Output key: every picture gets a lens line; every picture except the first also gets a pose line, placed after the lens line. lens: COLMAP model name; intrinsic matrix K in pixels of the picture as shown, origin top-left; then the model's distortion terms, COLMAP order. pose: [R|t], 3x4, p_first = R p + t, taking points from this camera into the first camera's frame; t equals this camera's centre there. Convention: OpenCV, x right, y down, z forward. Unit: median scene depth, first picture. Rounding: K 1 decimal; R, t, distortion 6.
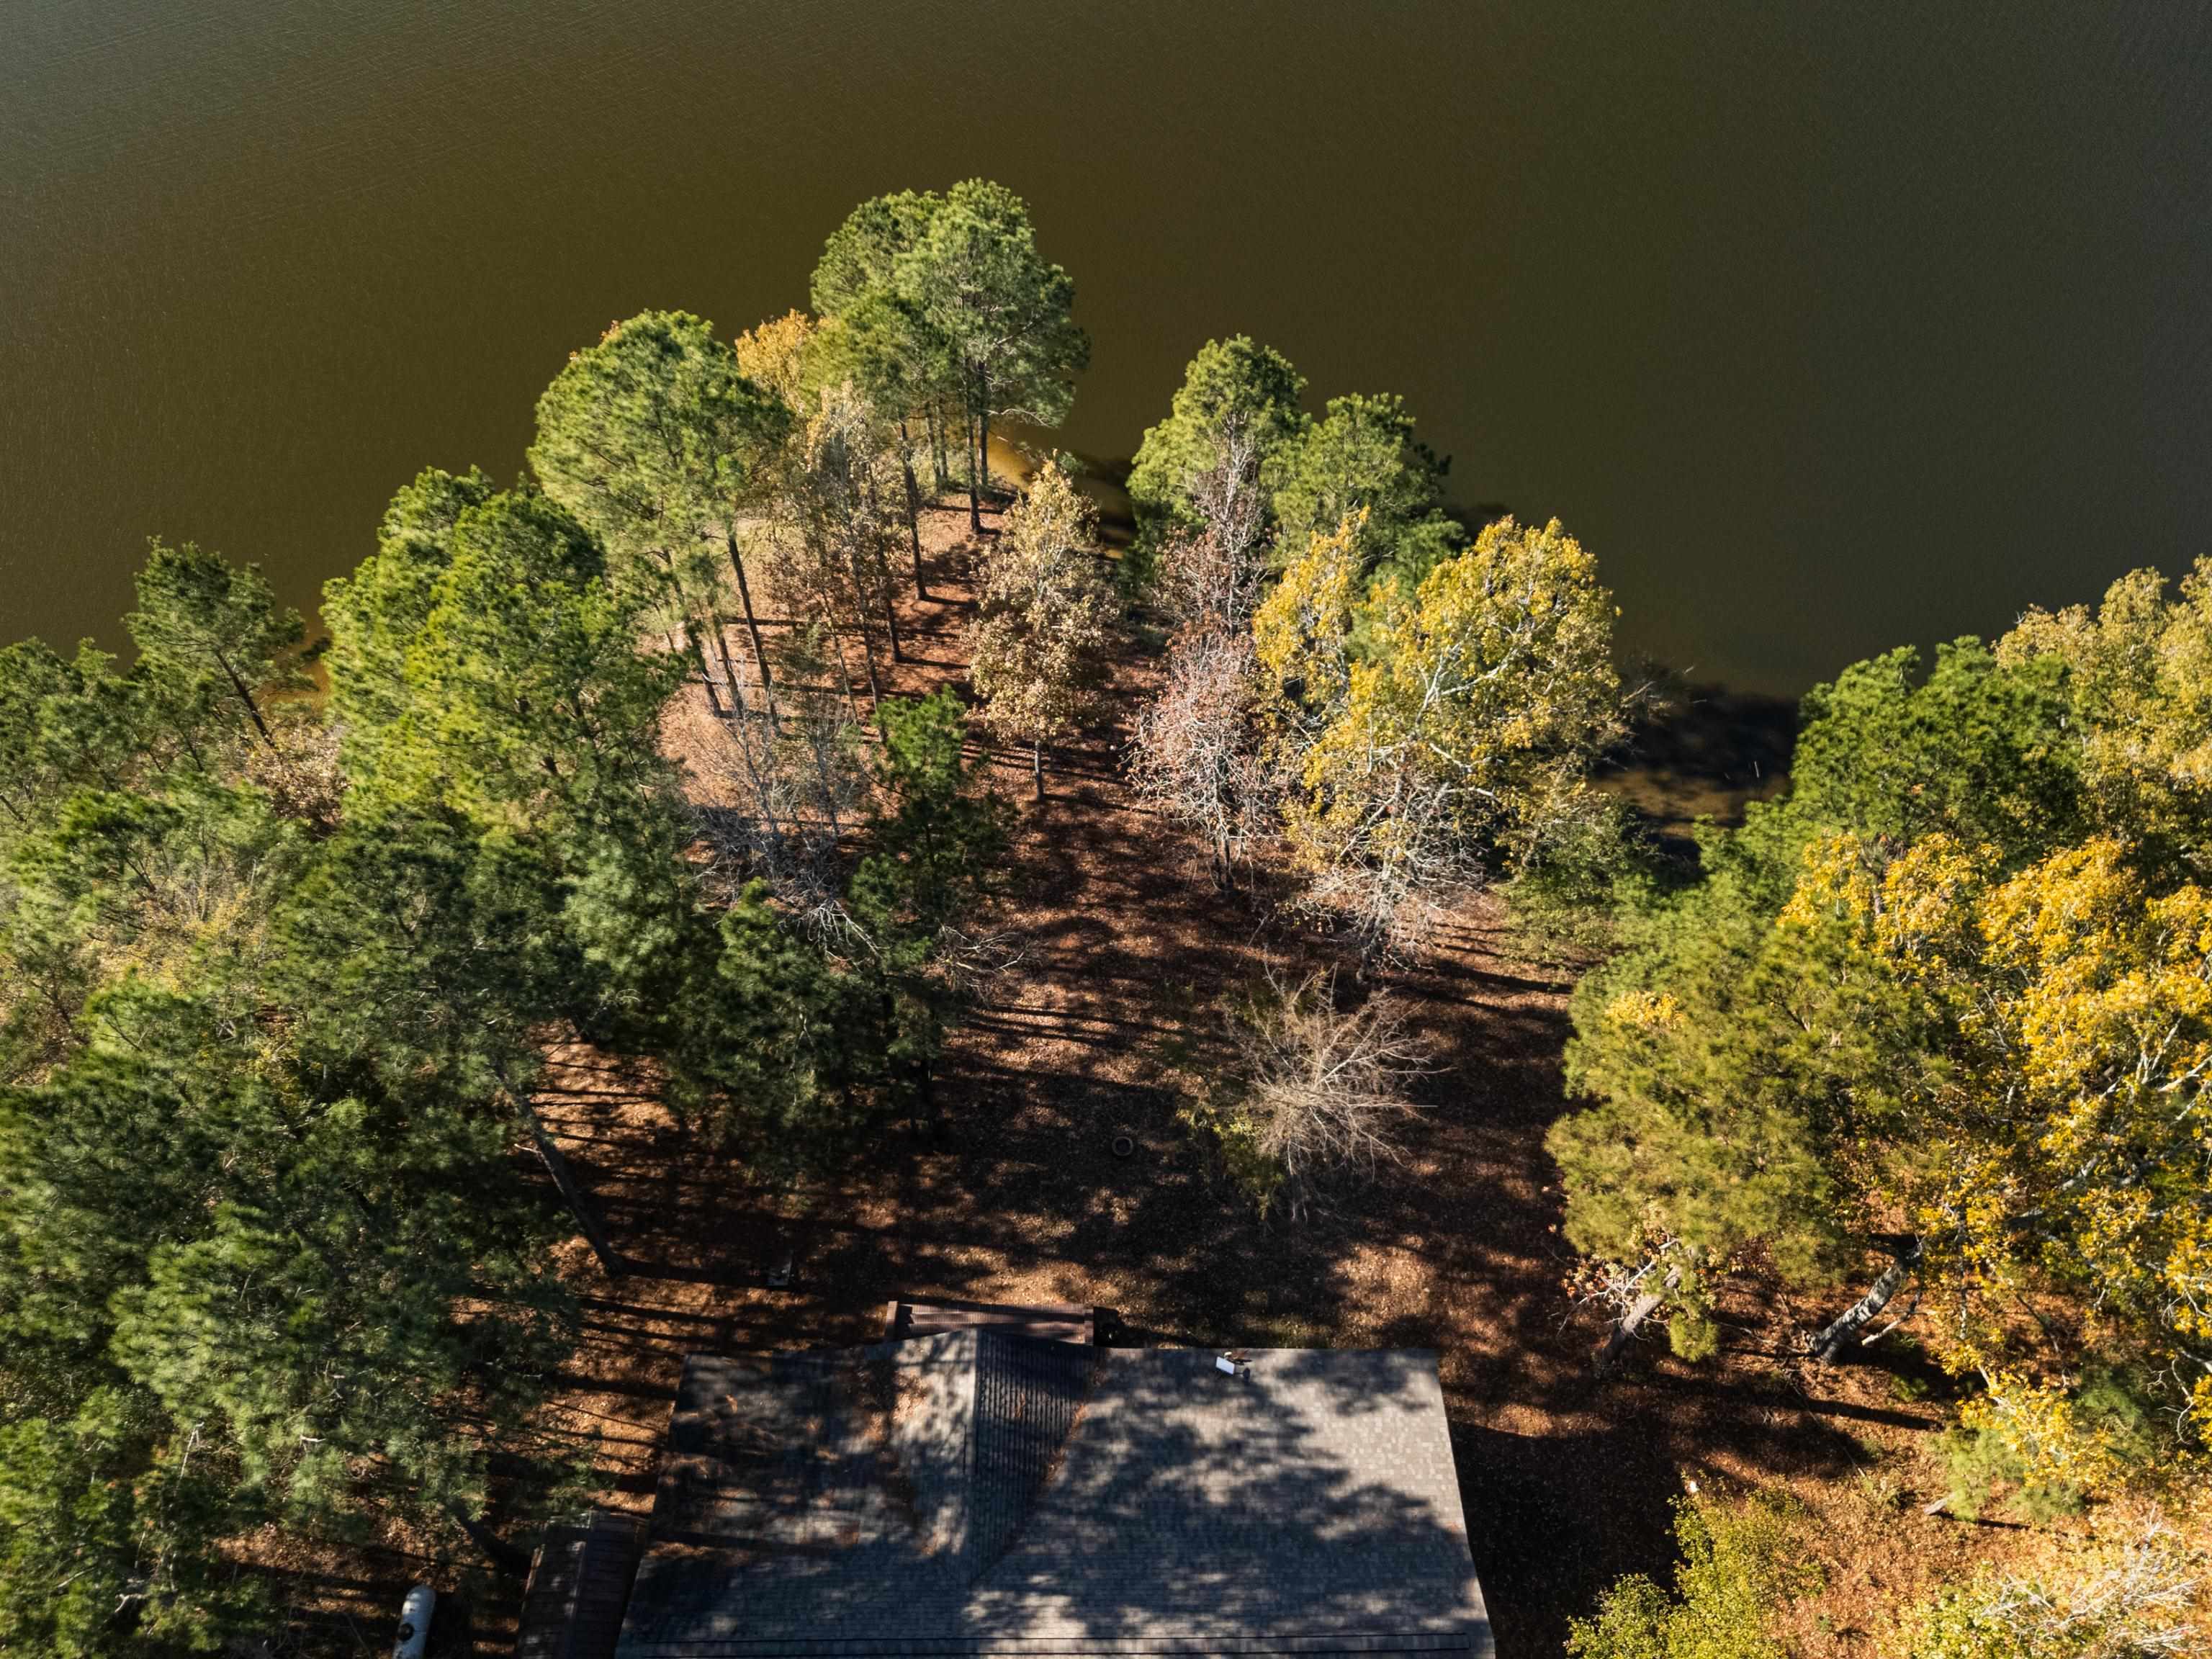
lens RADIAL K [[1595.1, 0, 1108.2], [0, 1595.1, 819.5], [0, 0, 1]] dist [0.031655, -0.021566]
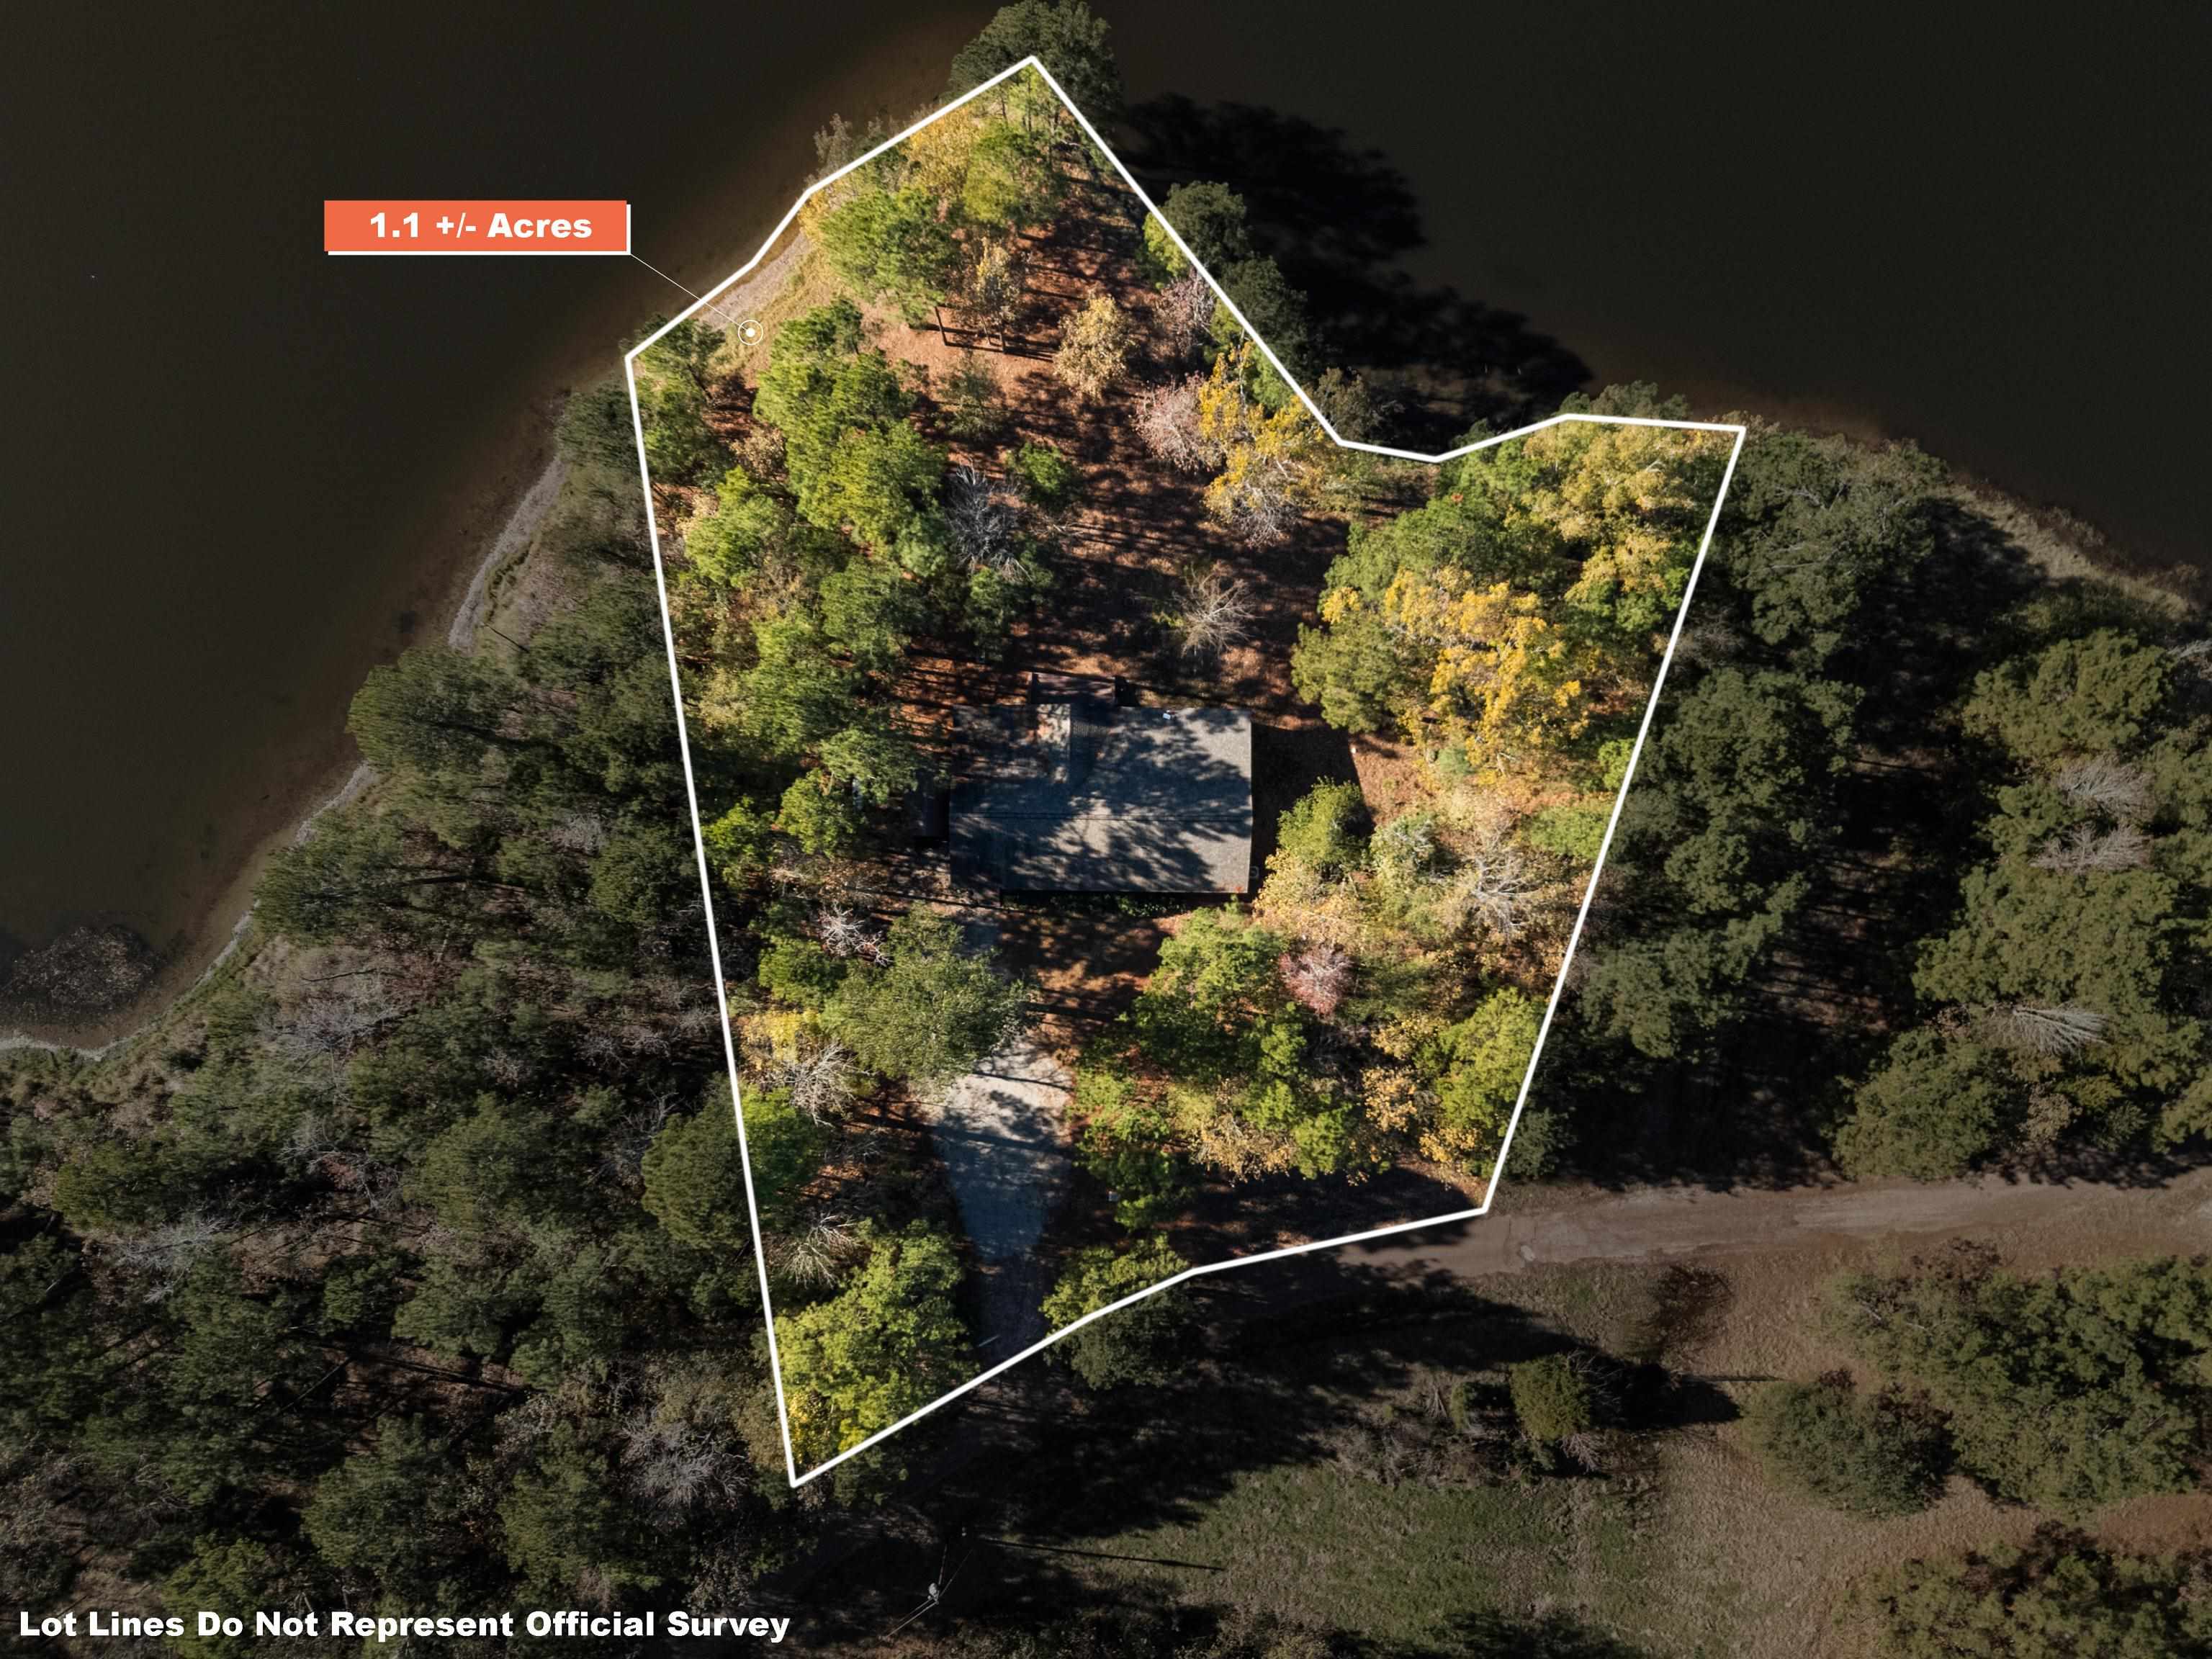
lens RADIAL K [[1595.1, 0, 1099.8], [0, 1595.1, 828.5], [0, 0, 1]] dist [0.031655, -0.021566]
pose [[0.999731, 0.023106, 0.001917, -0.030439], [-0.019727, 0.804273, 0.593932, -0.930920], [0.012182, -0.593810, 0.804513, -1.051152]]
